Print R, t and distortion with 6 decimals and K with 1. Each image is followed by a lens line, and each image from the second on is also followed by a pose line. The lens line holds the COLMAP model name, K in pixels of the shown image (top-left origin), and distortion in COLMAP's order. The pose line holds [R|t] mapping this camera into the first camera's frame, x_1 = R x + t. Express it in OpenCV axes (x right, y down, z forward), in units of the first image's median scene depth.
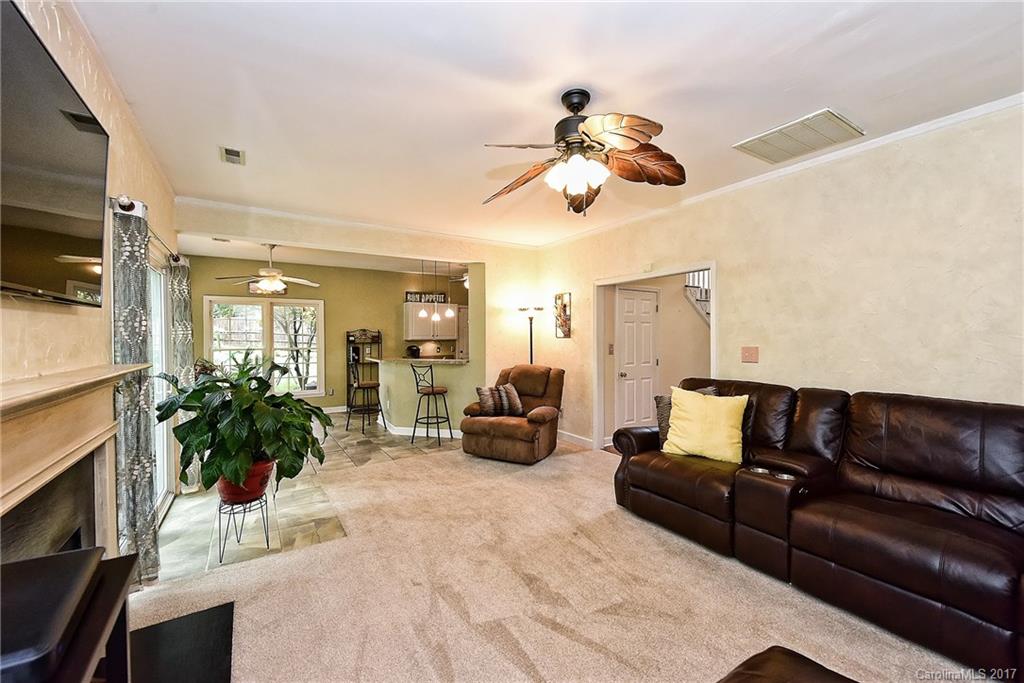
lens RADIAL K [[414.1, 0, 512.0], [0, 414.1, 341.5], [0, 0, 1]] dist [0.018543, -0.000003]
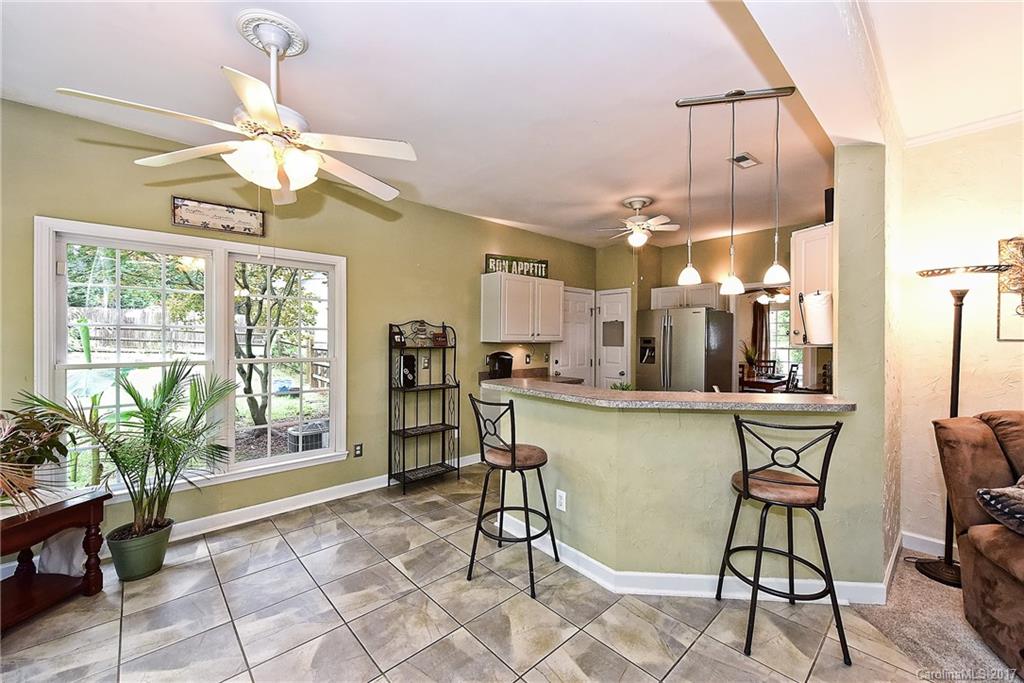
lens RADIAL K [[406.3, 0, 515.9], [0, 406.3, 340.0], [0, 0, 1]] dist [-0.000843, -0.000294]
pose [[0.982708, 0.007611, 0.185004, -0.523457], [-0.006023, 0.999940, -0.009140, -0.002925], [-0.185063, 0.007868, 0.982695, 0.766853]]
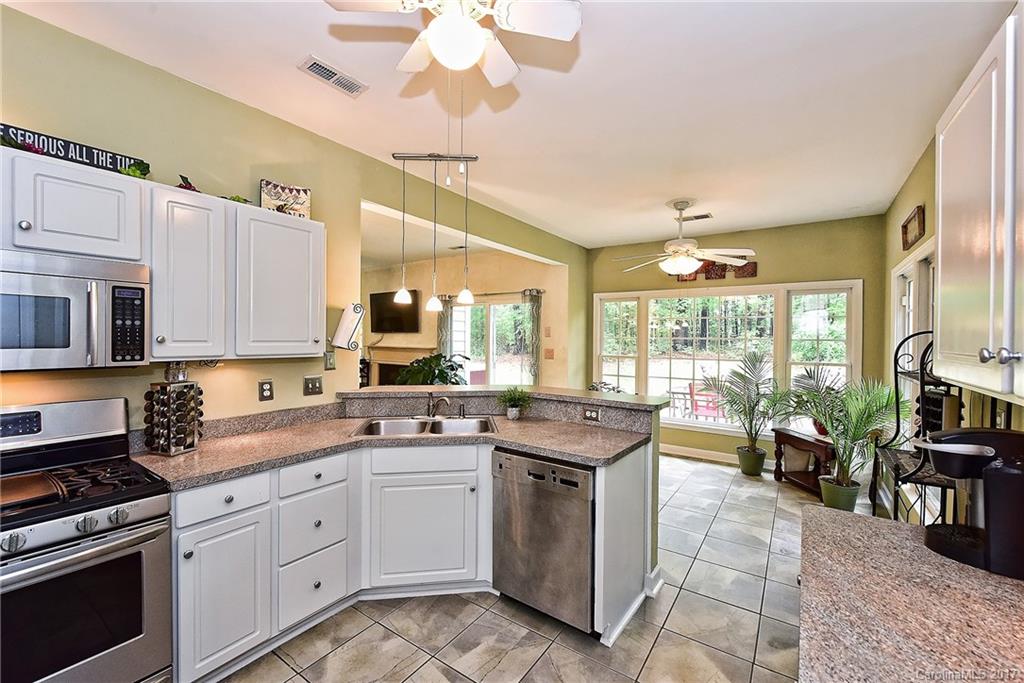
lens RADIAL K [[419.3, 0, 513.4], [0, 419.3, 341.9], [0, 0, 1]] dist [0.001161, 0.000007]
pose [[-0.919878, 0.000410, -0.392204, -0.082118], [-0.010086, 0.999644, 0.024701, -0.031437], [0.392075, 0.026678, -0.919546, 1.742311]]
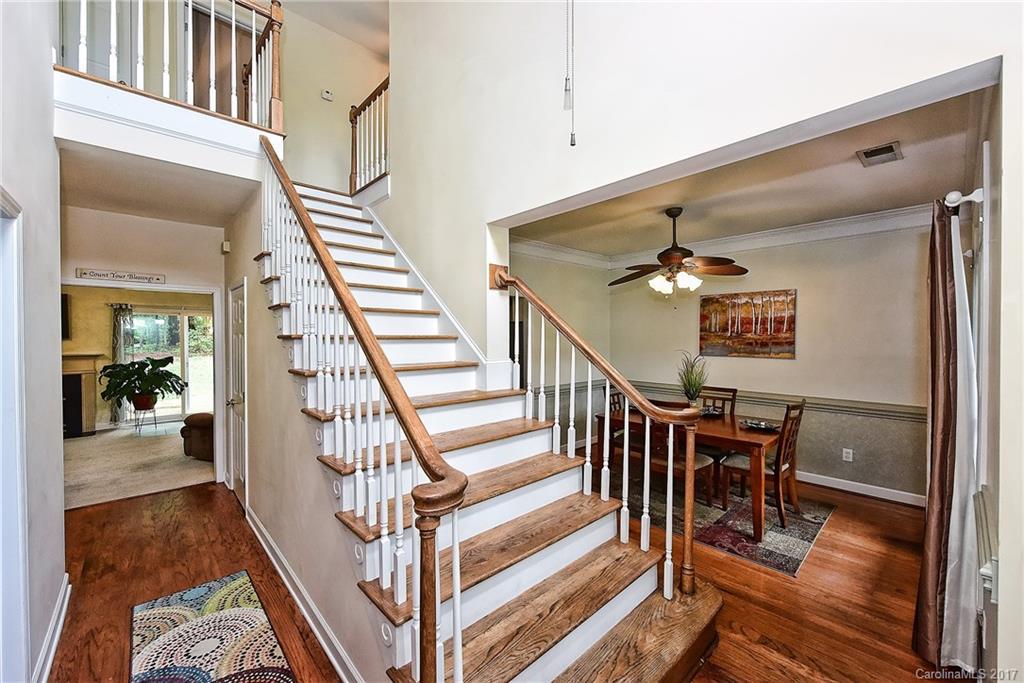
lens RADIAL K [[406.3, 0, 515.9], [0, 406.3, 340.0], [0, 0, 1]] dist [-0.000843, -0.000294]
pose [[0.187195, 0.013341, -0.982232, 1.180911], [-0.010989, 0.999874, 0.011486, -0.052194], [0.982261, 0.008644, 0.187318, 1.484508]]
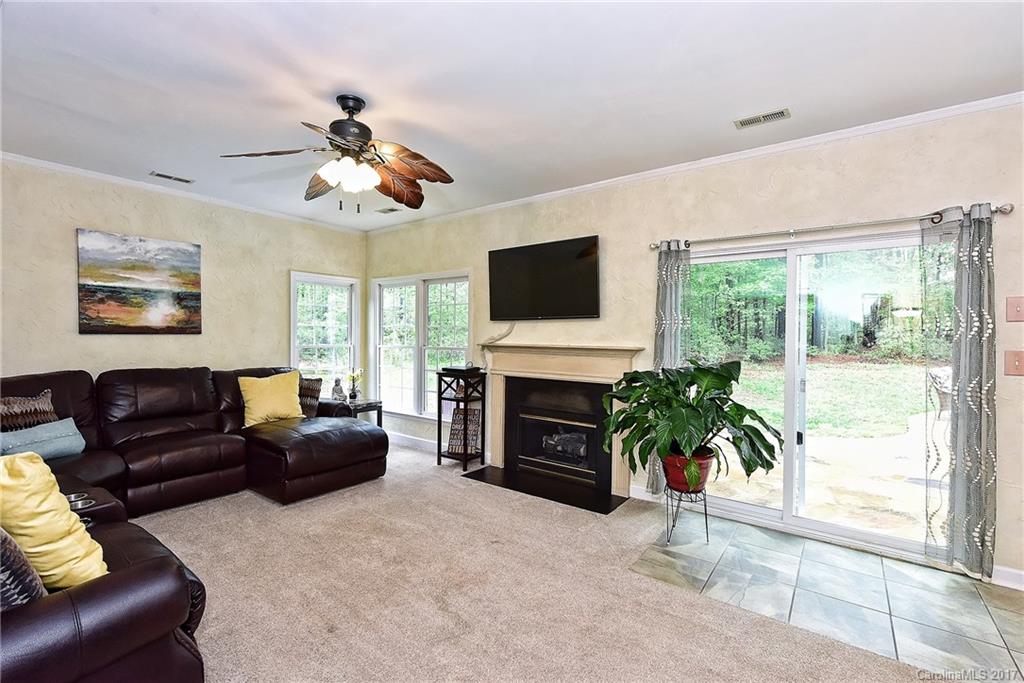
lens RADIAL K [[446.8, 0, 512.0], [0, 446.8, 341.5], [0, 0, 1]] dist [0.000440, -0.000040]
pose [[-0.931717, -0.000261, -0.363186, 0.083160], [-0.010563, 0.999596, 0.026381, -0.004085], [0.363032, 0.028416, -0.931343, 1.003775]]
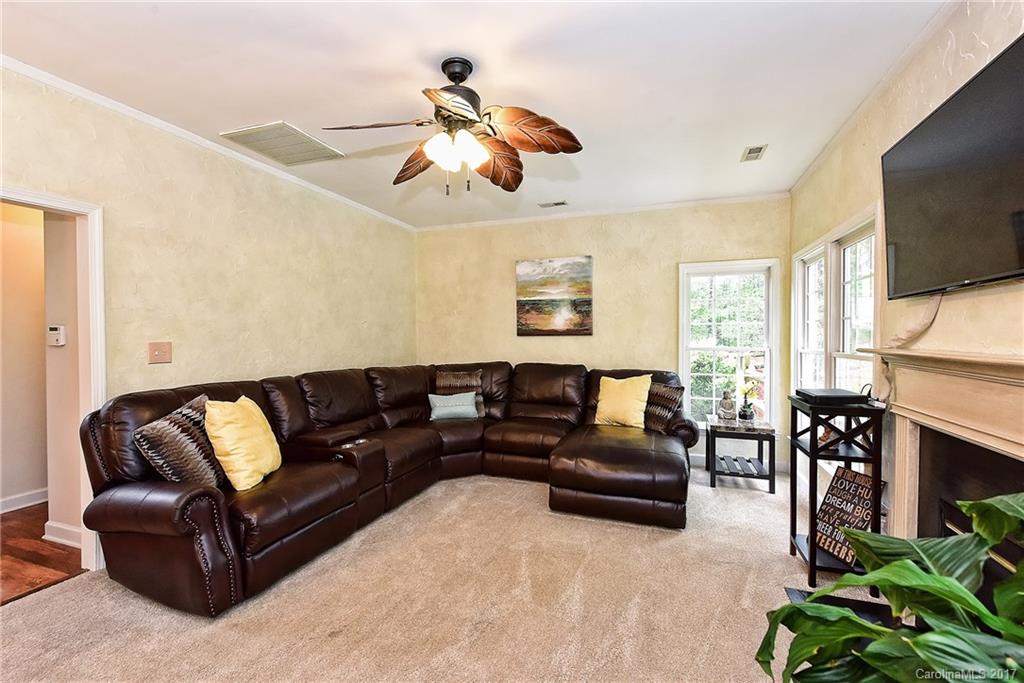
lens RADIAL K [[436.6, 0, 512.0], [0, 436.6, 341.5], [0, 0, 1]] dist [-0.000365, -0.000088]
pose [[-0.617694, -0.006435, 0.786392, -0.311762], [0.014122, 0.999715, 0.019273, 0.003524], [-0.786292, 0.023011, -0.617427, 0.688068]]
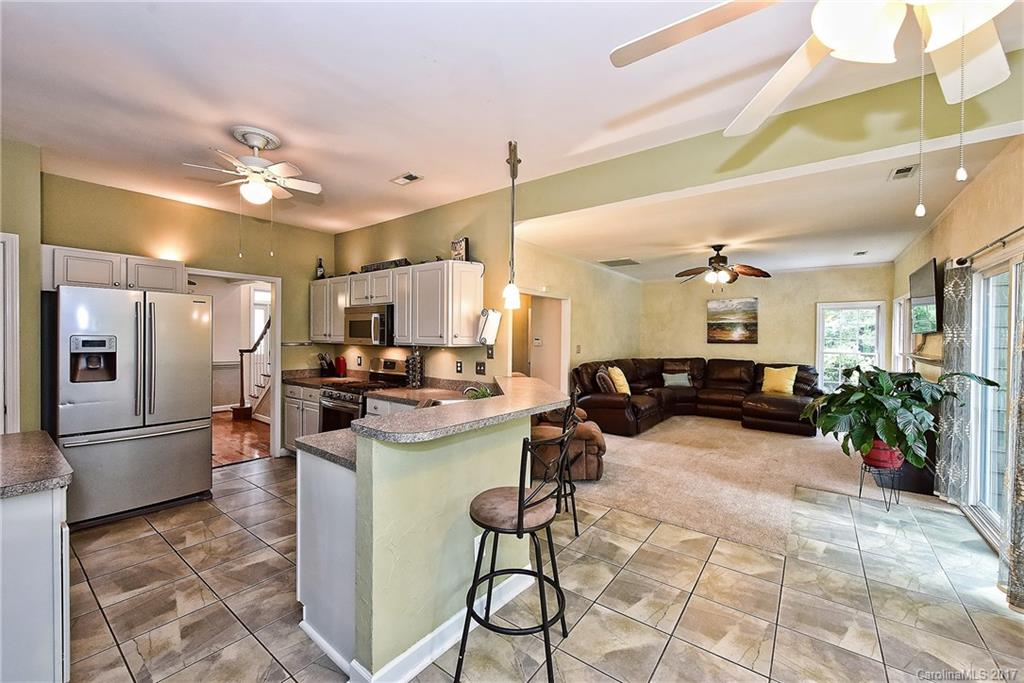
lens RADIAL K [[401.6, 0, 514.4], [0, 401.6, 340.7], [0, 0, 1]] dist [0.000999, -0.000256]
pose [[-0.358927, -0.008092, 0.933330, -0.758959], [0.002752, 0.999949, 0.009727, -0.018167], [-0.933361, 0.006060, -0.358887, 1.366925]]
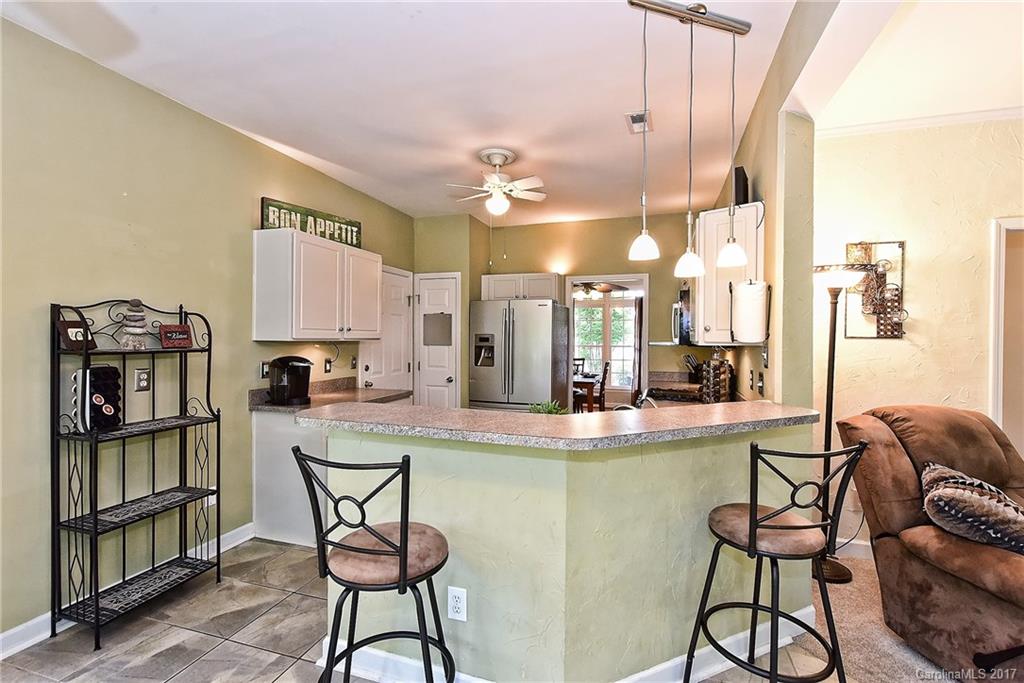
lens RADIAL K [[454.3, 0, 515.2], [0, 454.3, 341.3], [0, 0, 1]] dist [0.000489, -0.000411]
pose [[0.761761, 0.002158, 0.647855, -0.561330], [-0.000778, 0.999997, -0.002416, -0.004240], [-0.647858, 0.001336, 0.761760, 0.966470]]
